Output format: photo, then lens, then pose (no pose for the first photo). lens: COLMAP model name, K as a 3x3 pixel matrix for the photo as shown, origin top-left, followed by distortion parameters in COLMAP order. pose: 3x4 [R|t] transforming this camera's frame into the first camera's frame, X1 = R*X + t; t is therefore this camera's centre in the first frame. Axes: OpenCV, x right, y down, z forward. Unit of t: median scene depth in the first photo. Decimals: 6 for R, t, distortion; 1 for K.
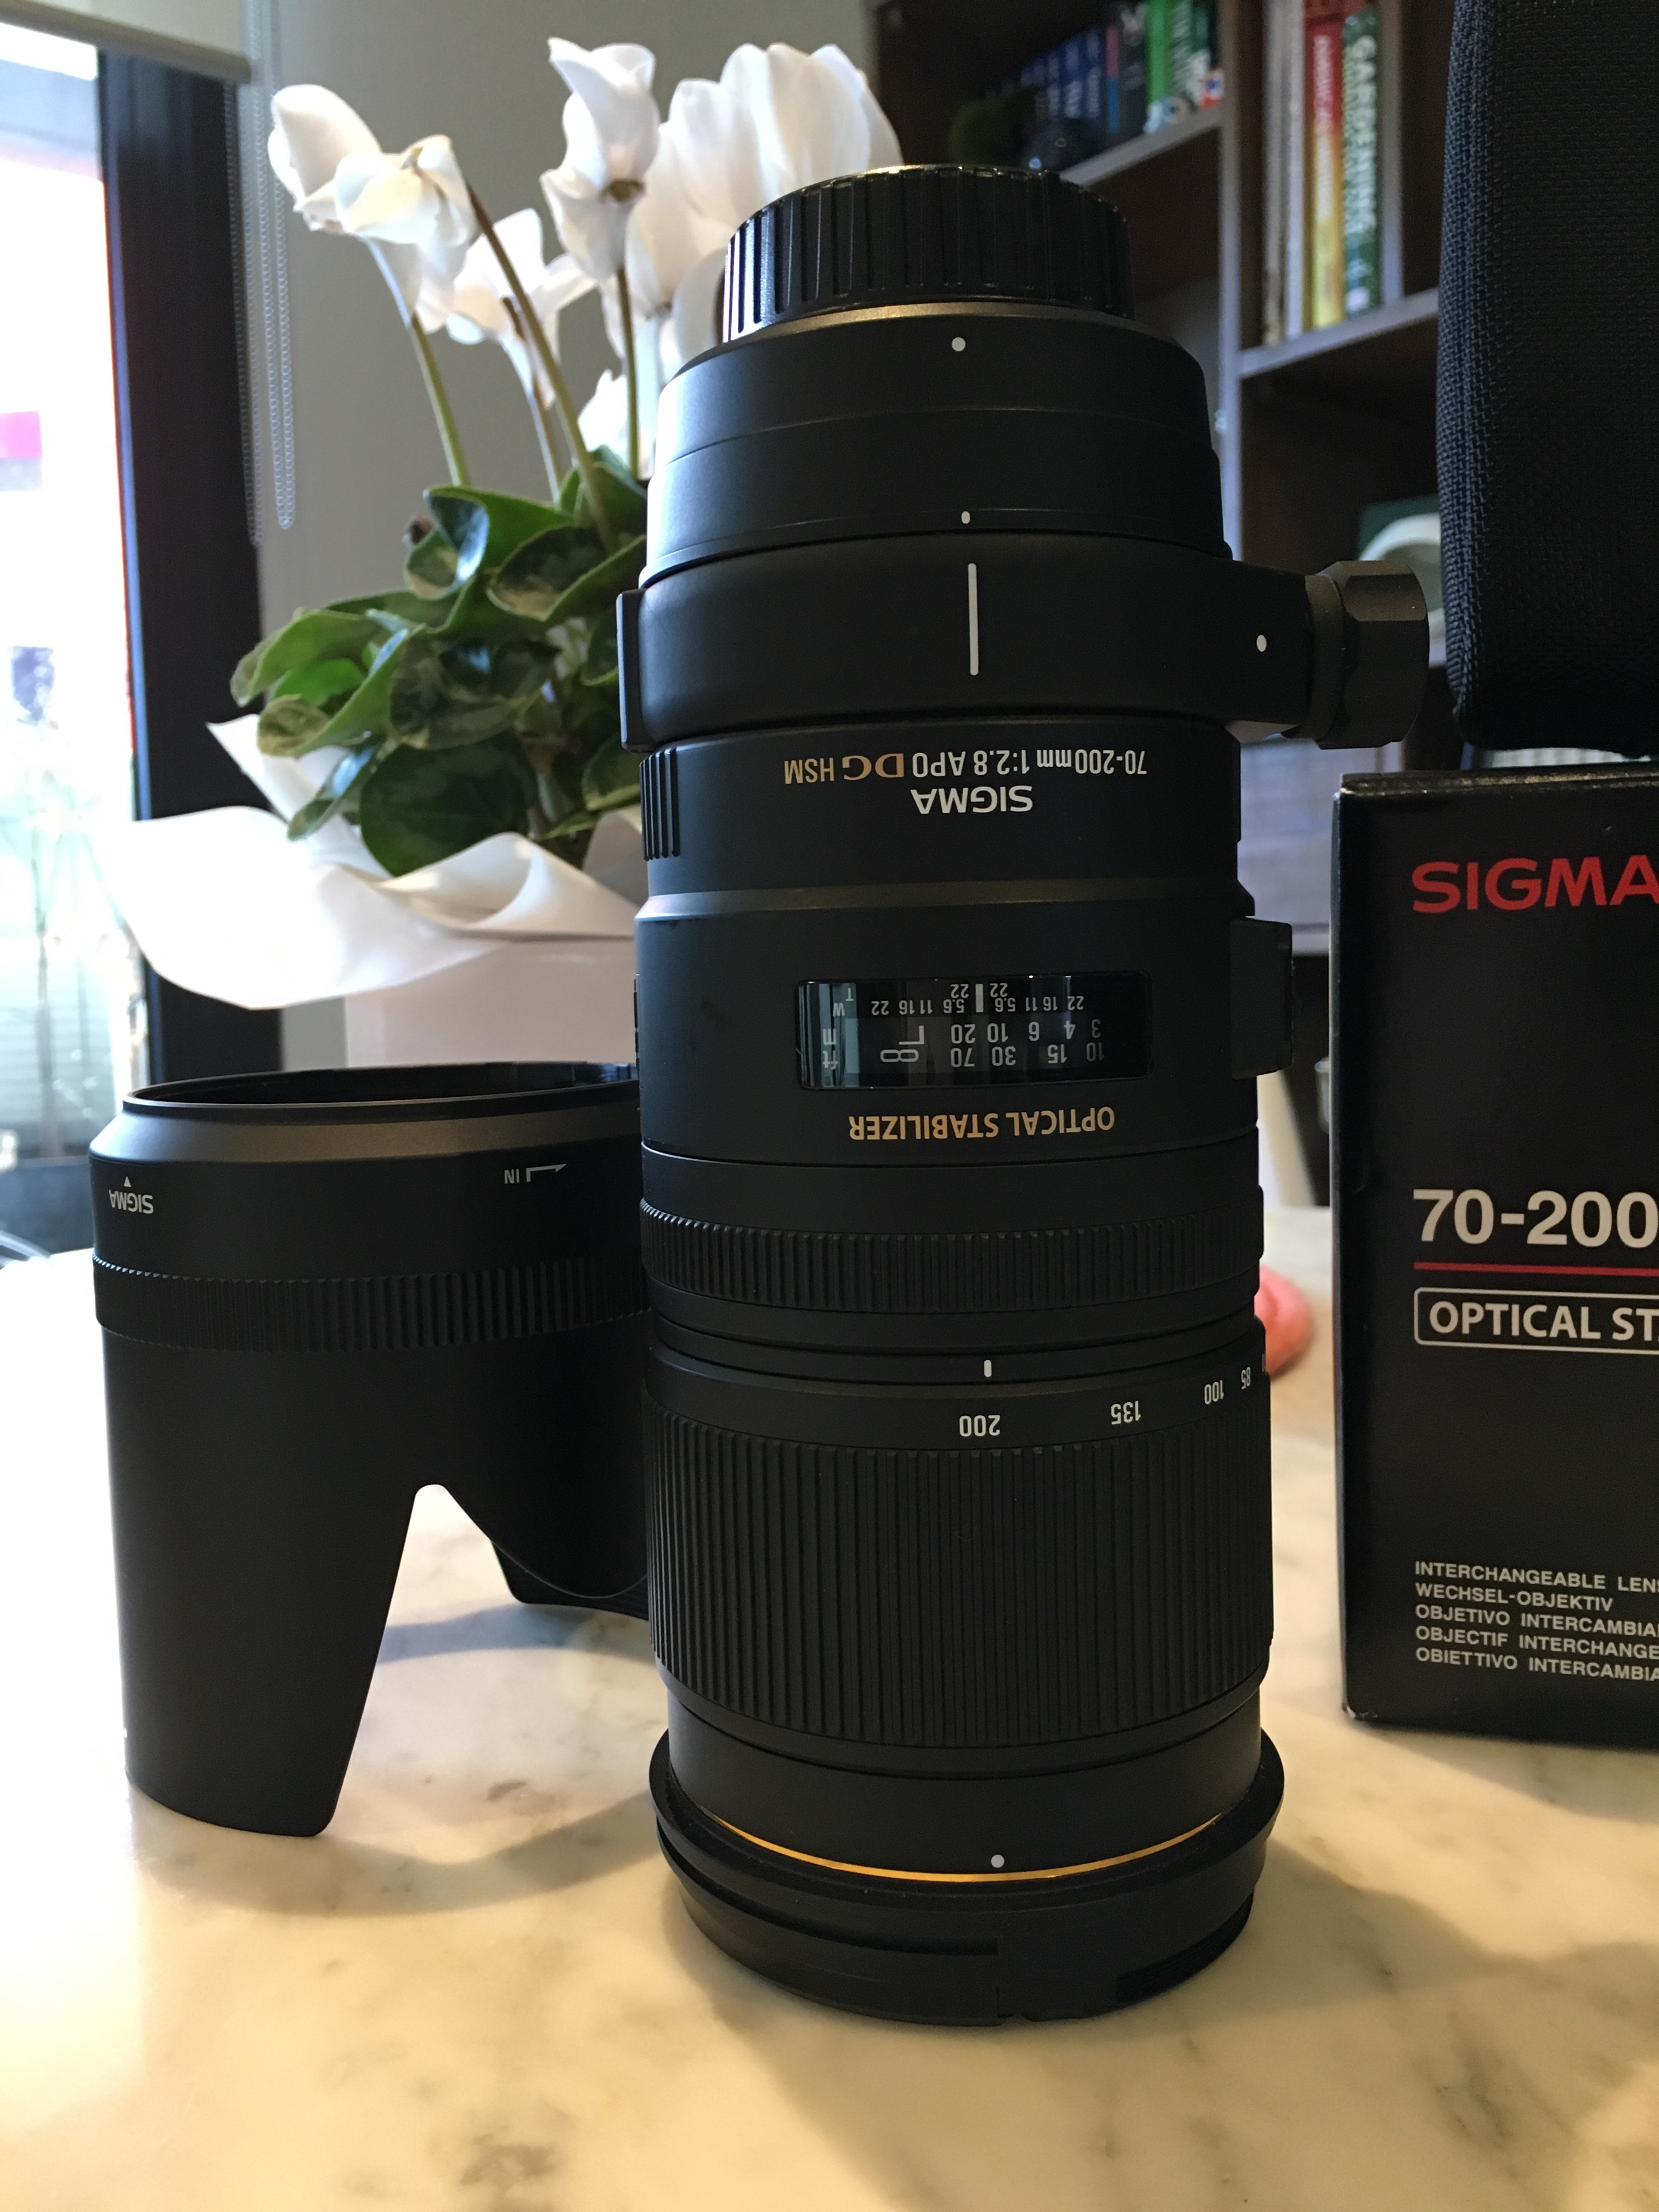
lens RADIAL K [[1907.9, 0, 823.8], [0, 1907.9, 1100.5], [0, 0, 1]] dist [0.070570, -0.095916]
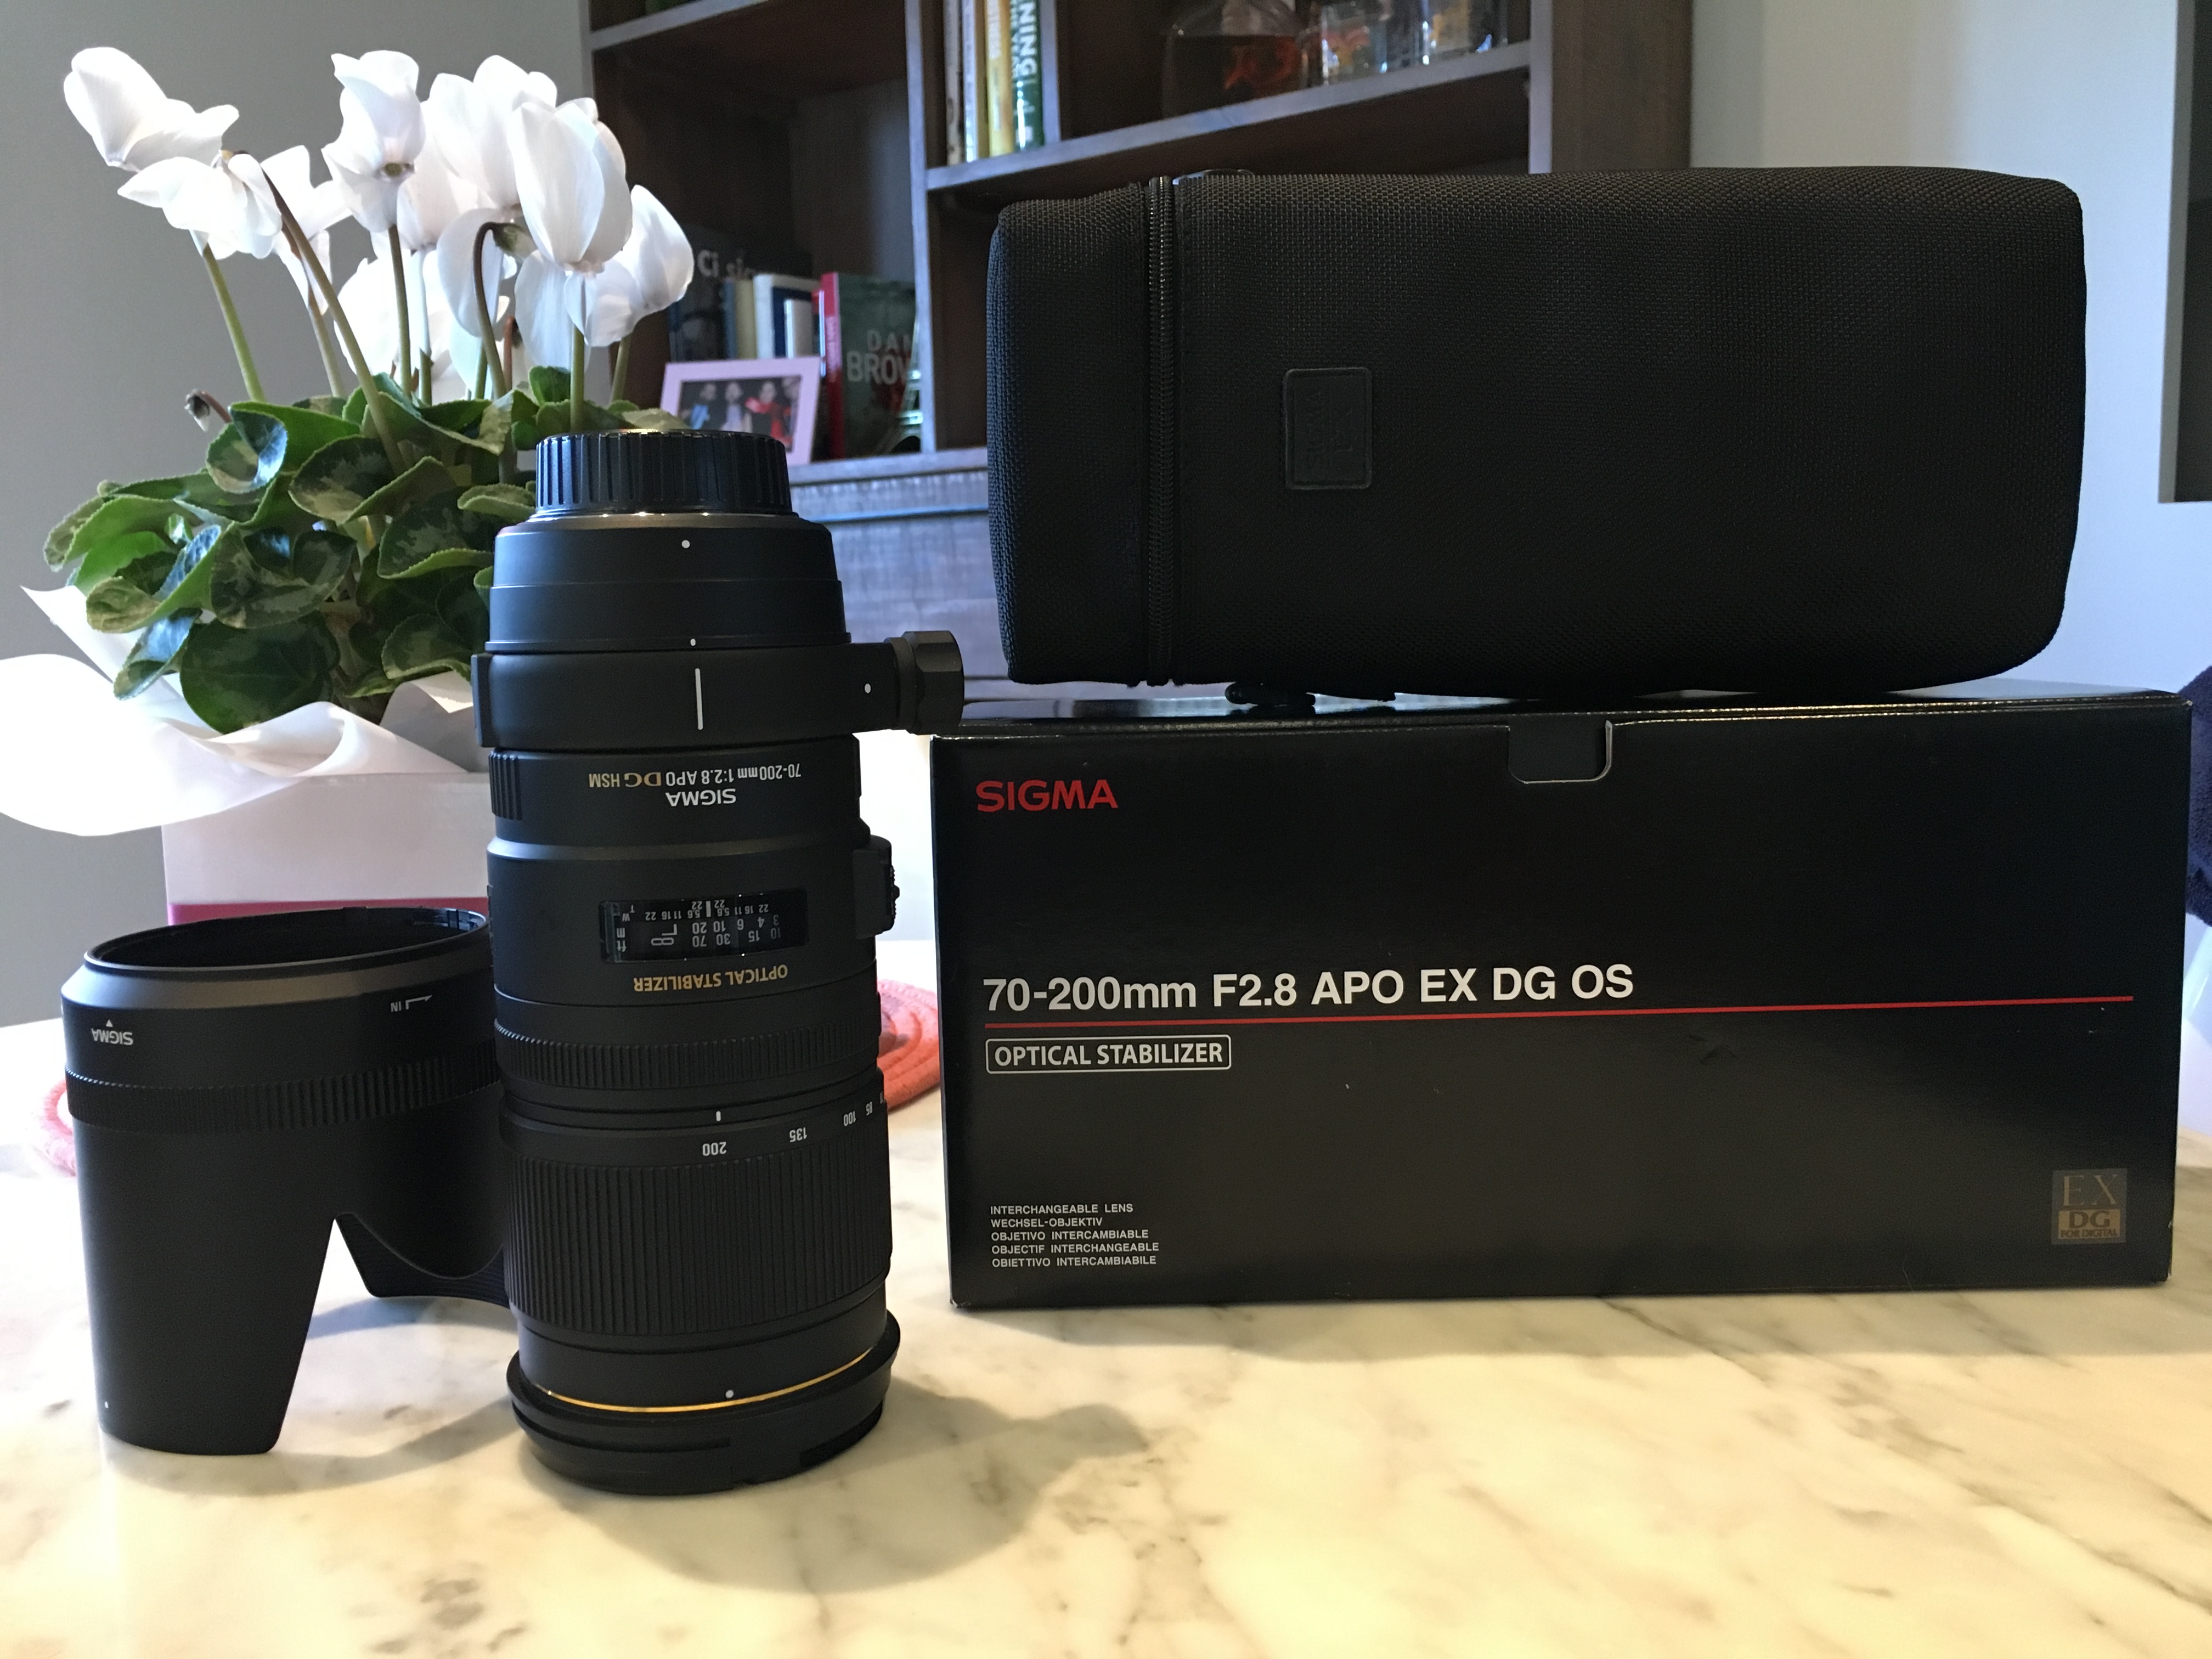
lens RADIAL K [[1907.9, 0, 1113.6], [0, 1907.9, 830.1], [0, 0, 1]] dist [0.070570, -0.095916]
pose [[0.958739, -0.027599, 0.282945, -0.042681], [0.022219, 0.999506, 0.022206, -0.114587], [-0.283418, -0.015003, 0.958879, -0.588501]]
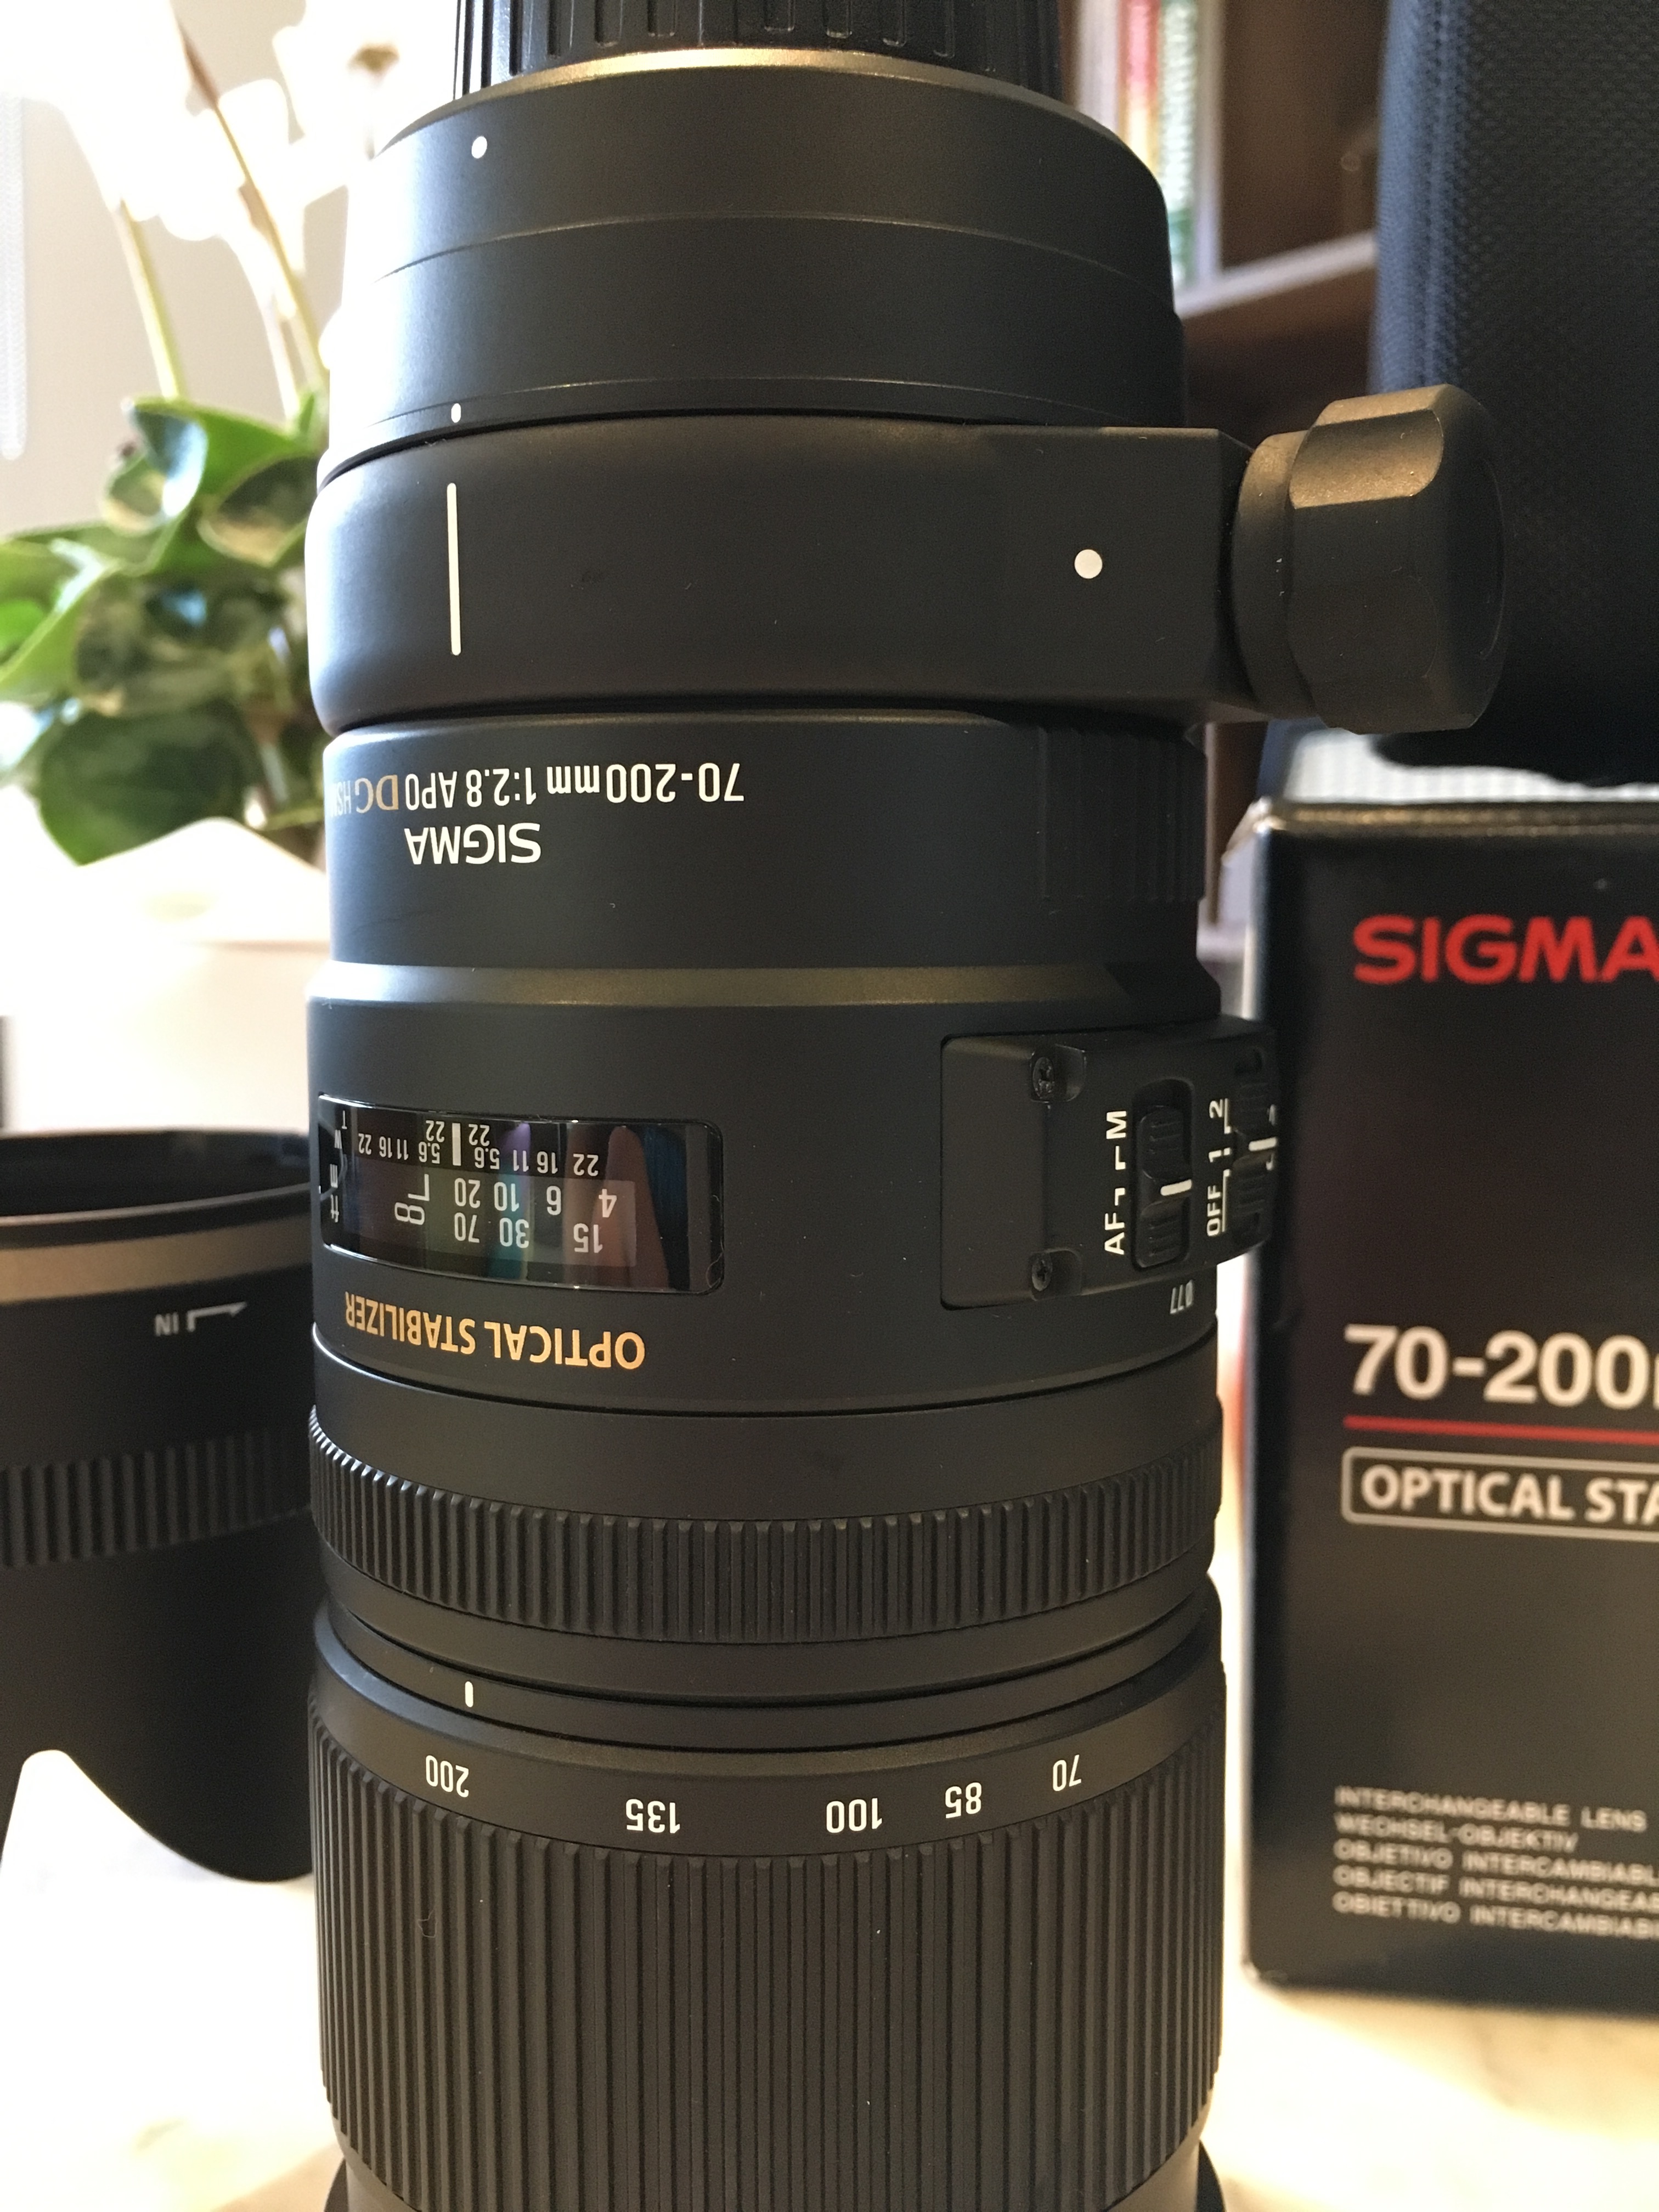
lens RADIAL K [[1907.9, 0, 823.8], [0, 1907.9, 1100.5], [0, 0, 1]] dist [0.070570, -0.095916]
pose [[0.992970, 0.013803, 0.117563, -0.003175], [-0.015420, 0.999798, 0.012856, -0.054665], [-0.117362, -0.014578, 0.992982, 0.237422]]
